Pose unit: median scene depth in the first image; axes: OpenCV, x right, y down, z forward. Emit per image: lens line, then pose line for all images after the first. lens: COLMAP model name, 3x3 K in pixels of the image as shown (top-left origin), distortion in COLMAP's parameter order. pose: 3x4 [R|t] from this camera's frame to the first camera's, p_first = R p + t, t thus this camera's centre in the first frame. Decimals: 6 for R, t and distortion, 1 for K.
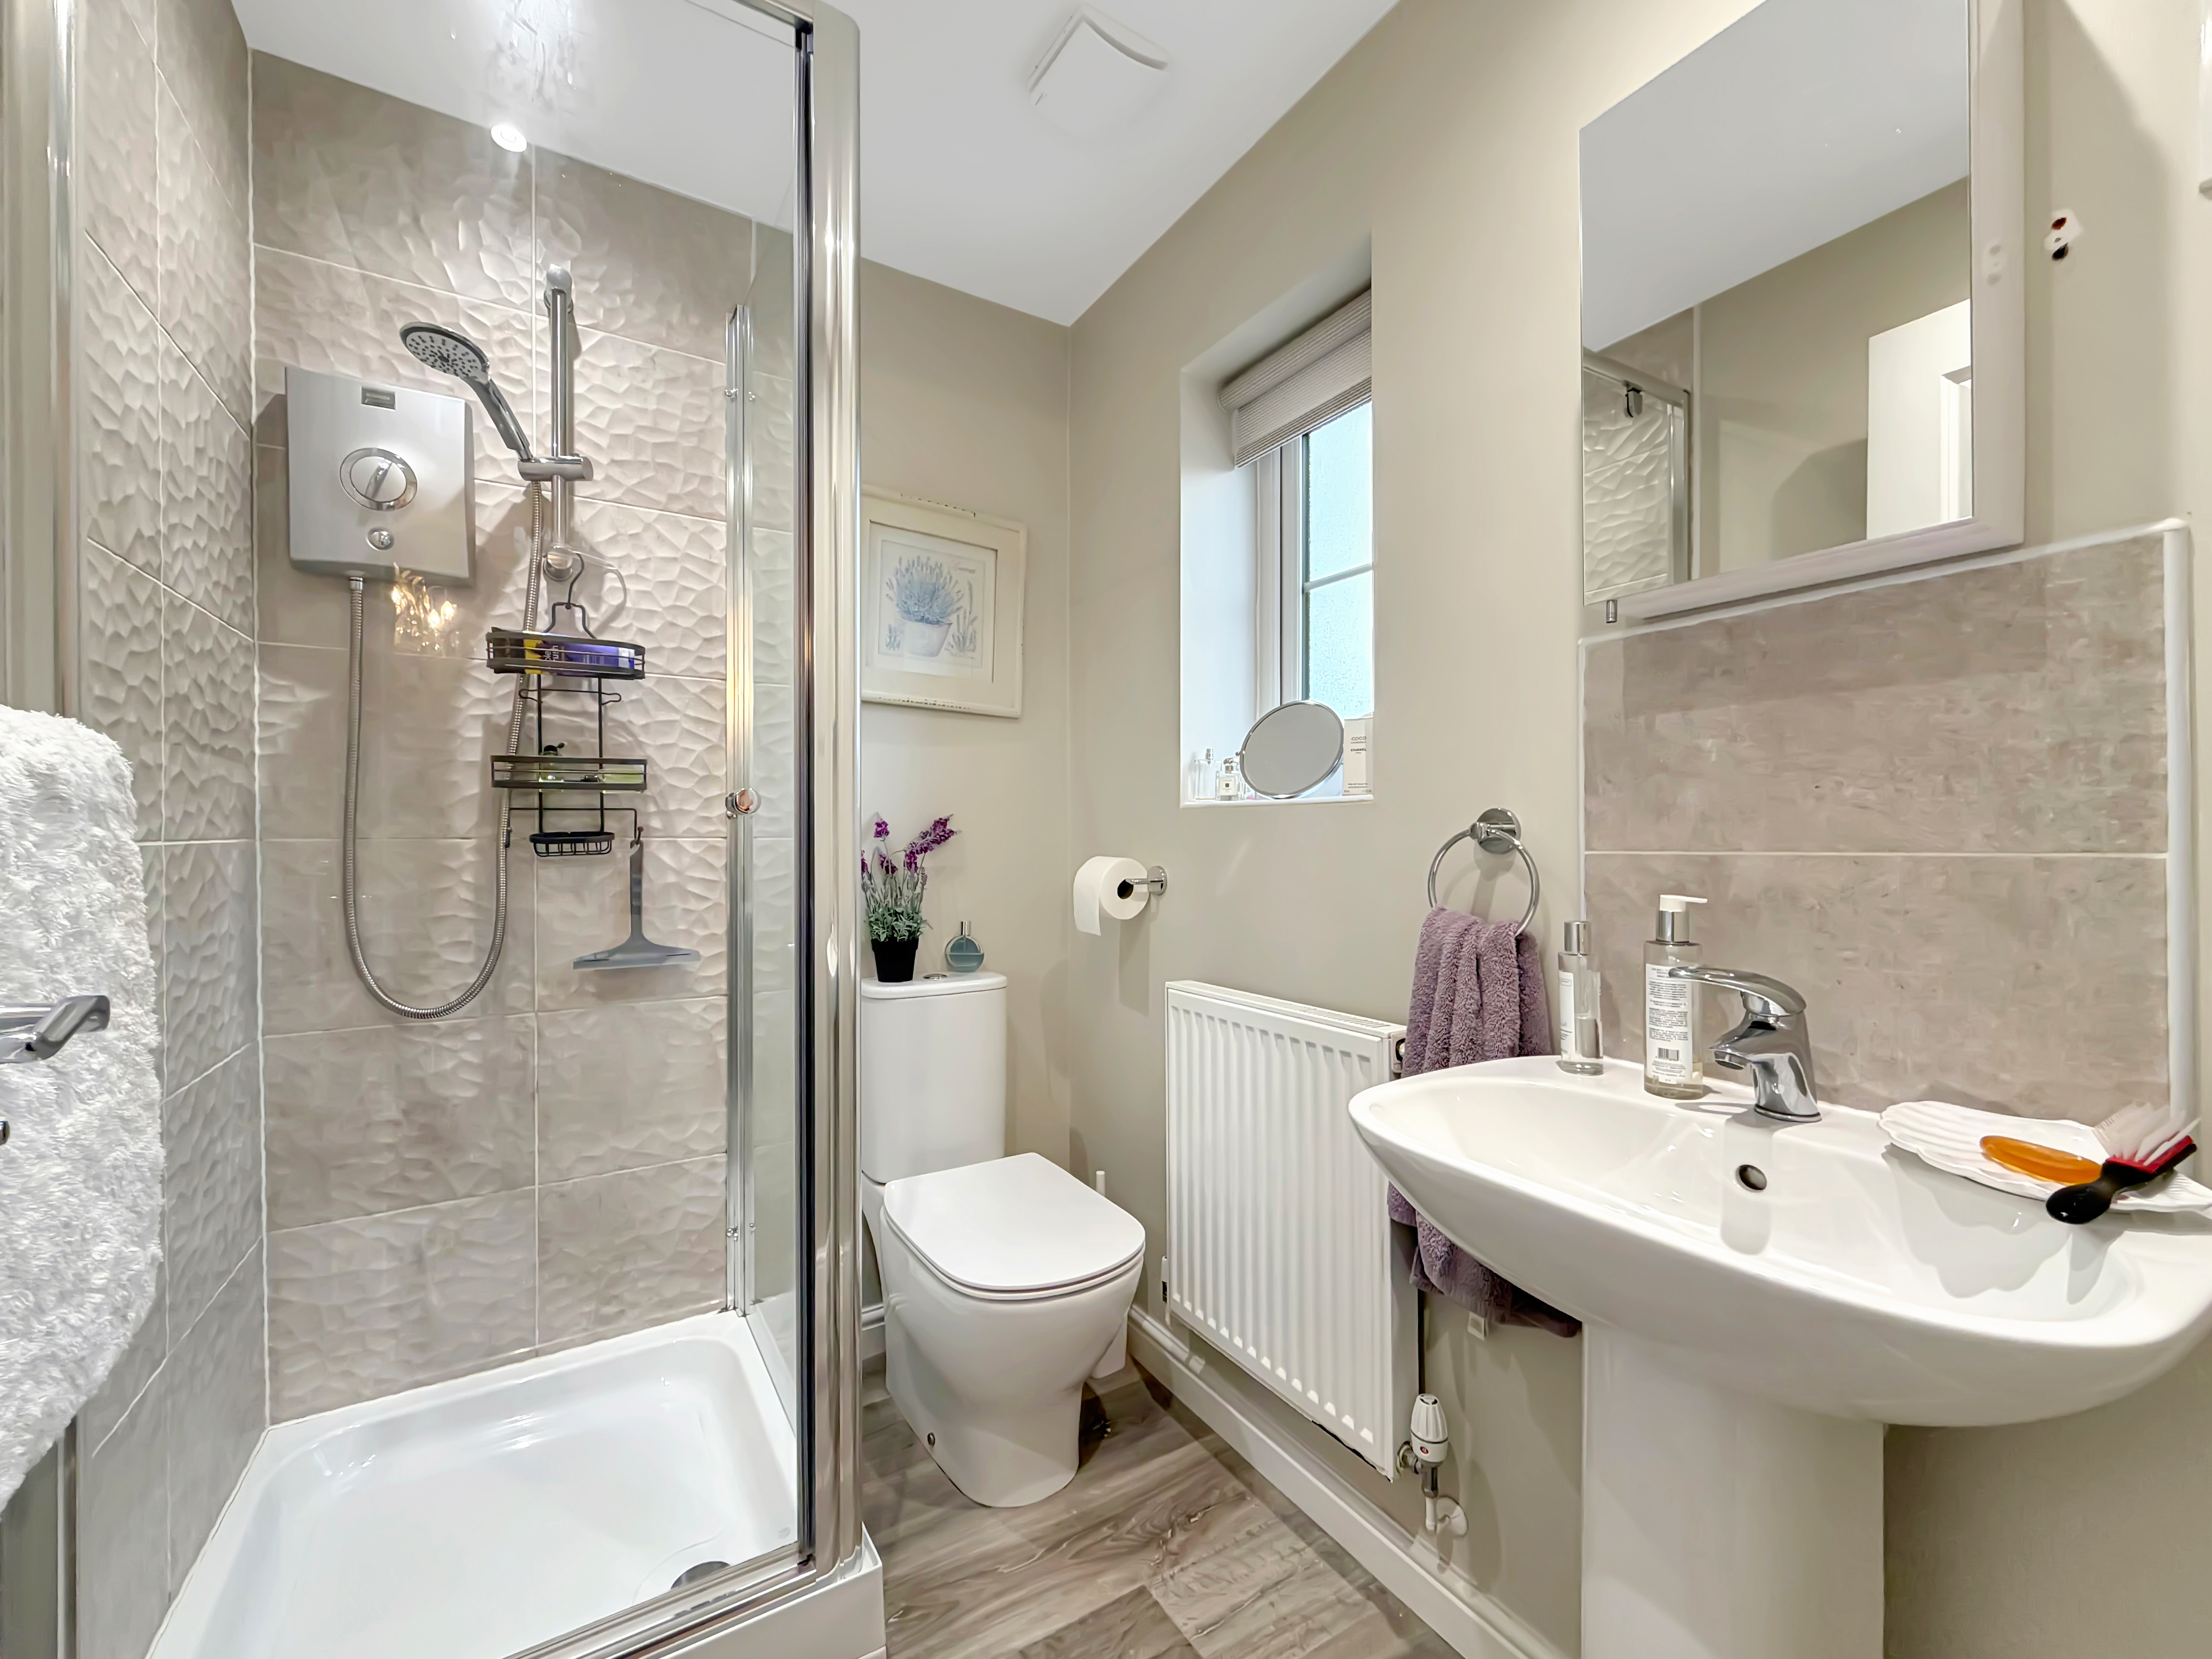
lens RADIAL K [[892.3, 0, 1096.0], [0, 892.3, 842.5], [0, 0, 1]] dist [-0.000785, 0.000509]
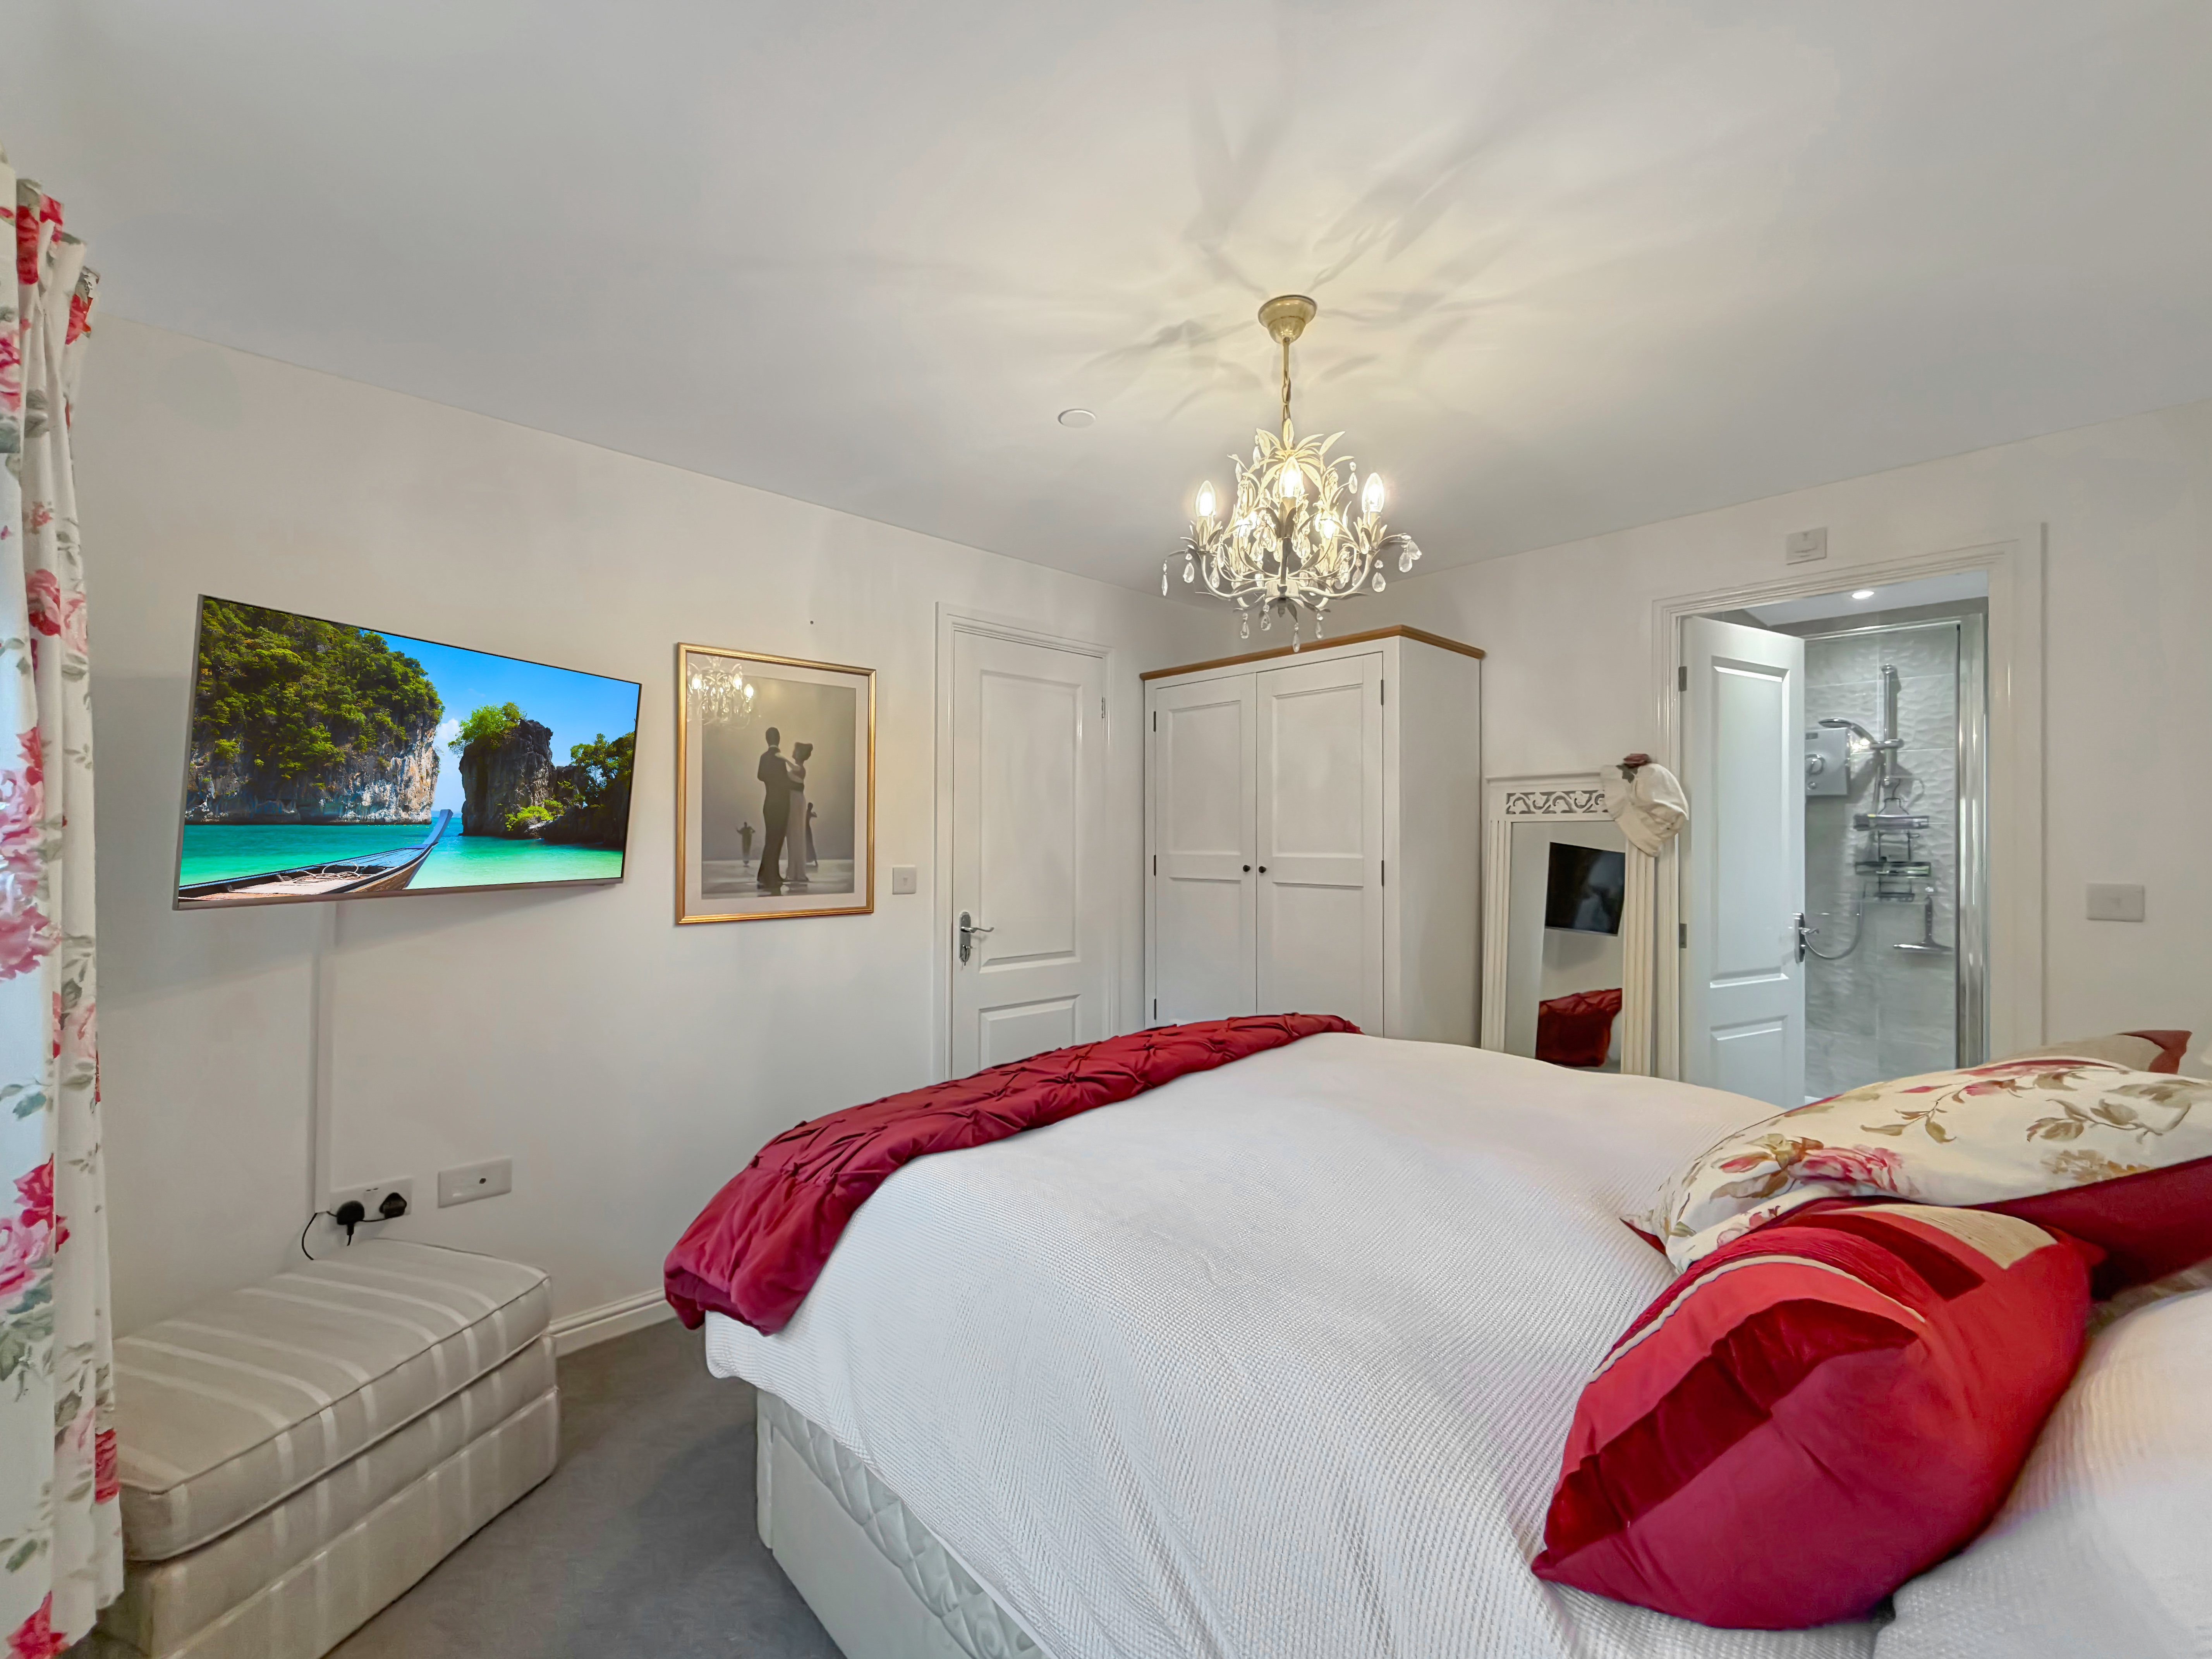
lens RADIAL K [[892.3, 0, 1033.3], [0, 892.3, 830.3], [0, 0, 1]] dist [-0.000785, 0.000509]
pose [[0.159525, -0.003127, -0.987189, 1.388113], [-0.006683, 0.999969, -0.004247, -0.151346], [0.987171, 0.007275, 0.159499, -1.642114]]
